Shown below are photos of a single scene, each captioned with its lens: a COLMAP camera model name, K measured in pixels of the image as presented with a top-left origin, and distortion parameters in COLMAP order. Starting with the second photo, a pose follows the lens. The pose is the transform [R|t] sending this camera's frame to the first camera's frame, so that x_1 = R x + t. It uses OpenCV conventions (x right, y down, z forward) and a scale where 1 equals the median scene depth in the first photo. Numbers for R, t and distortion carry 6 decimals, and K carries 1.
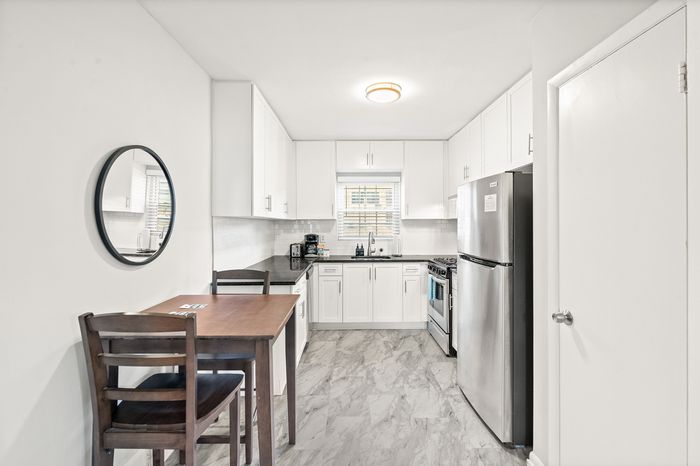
lens RADIAL K [[321.7, 0, 344.8], [0, 321.7, 238.6], [0, 0, 1]] dist [-0.002421, 0.000153]
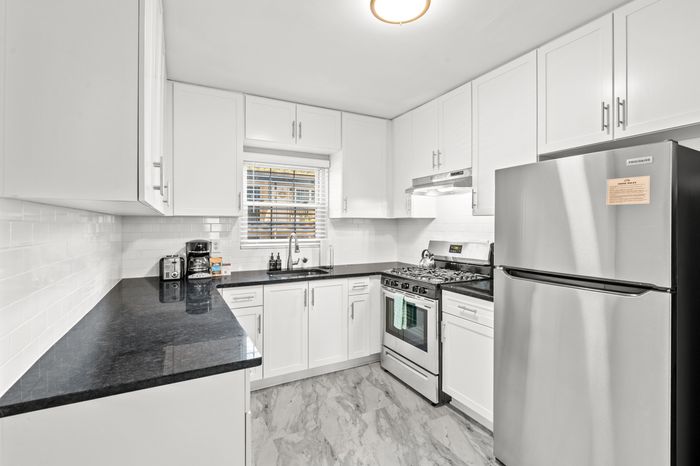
lens RADIAL K [[327.3, 0, 350.4], [0, 327.3, 230.9], [0, 0, 1]] dist [0.001146, 0.000102]
pose [[0.879563, -0.006772, 0.475733, -0.159551], [0.018457, 0.999632, -0.019895, -0.015086], [-0.475423, 0.026279, 0.879364, 0.342349]]
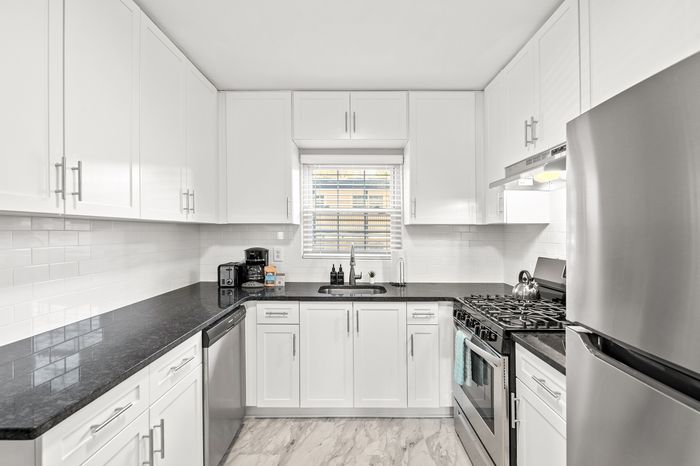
lens RADIAL K [[321.7, 0, 353.7], [0, 321.7, 233.7], [0, 0, 1]] dist [-0.002421, 0.000153]
pose [[0.999921, 0.004796, 0.011624, 0.078986], [-0.004368, 0.999324, -0.036516, -0.021486], [-0.011792, 0.036462, 0.999265, 0.428657]]
